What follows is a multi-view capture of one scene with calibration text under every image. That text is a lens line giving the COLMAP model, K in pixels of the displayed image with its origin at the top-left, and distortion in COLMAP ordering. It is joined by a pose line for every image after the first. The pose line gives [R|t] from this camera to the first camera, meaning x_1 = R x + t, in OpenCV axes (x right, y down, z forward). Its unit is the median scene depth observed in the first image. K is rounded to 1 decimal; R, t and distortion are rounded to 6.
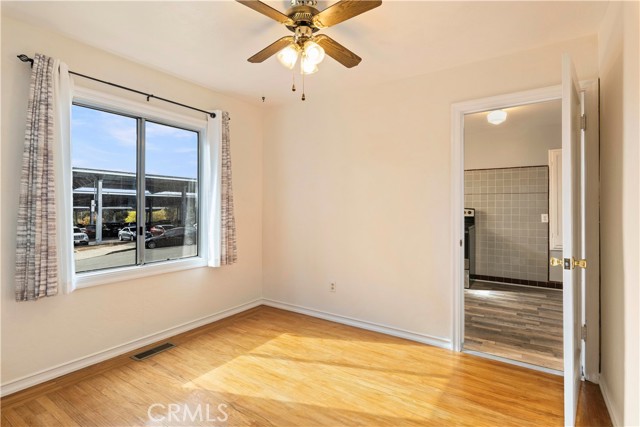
lens RADIAL K [[324.7, 0, 320.2], [0, 324.7, 209.6], [0, 0, 1]] dist [-0.003755, 0.000043]
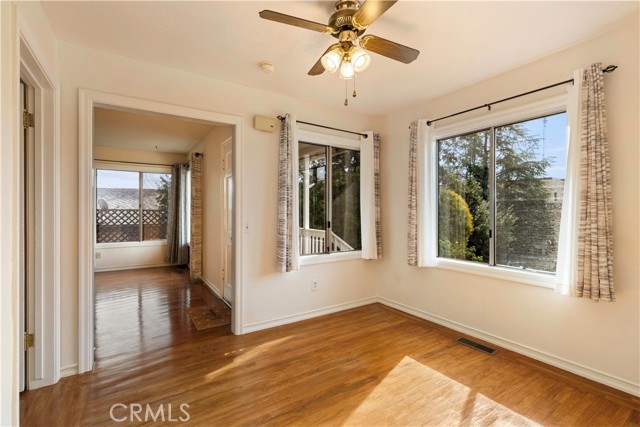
lens RADIAL K [[293.6, 0, 321.8], [0, 293.6, 211.6], [0, 0, 1]] dist [0.003401, 0.000186]
pose [[-0.389731, 0.002104, -0.920926, 0.604285], [-0.006310, 0.999968, 0.004955, -0.008551], [0.920907, 0.007742, -0.389705, 0.941627]]
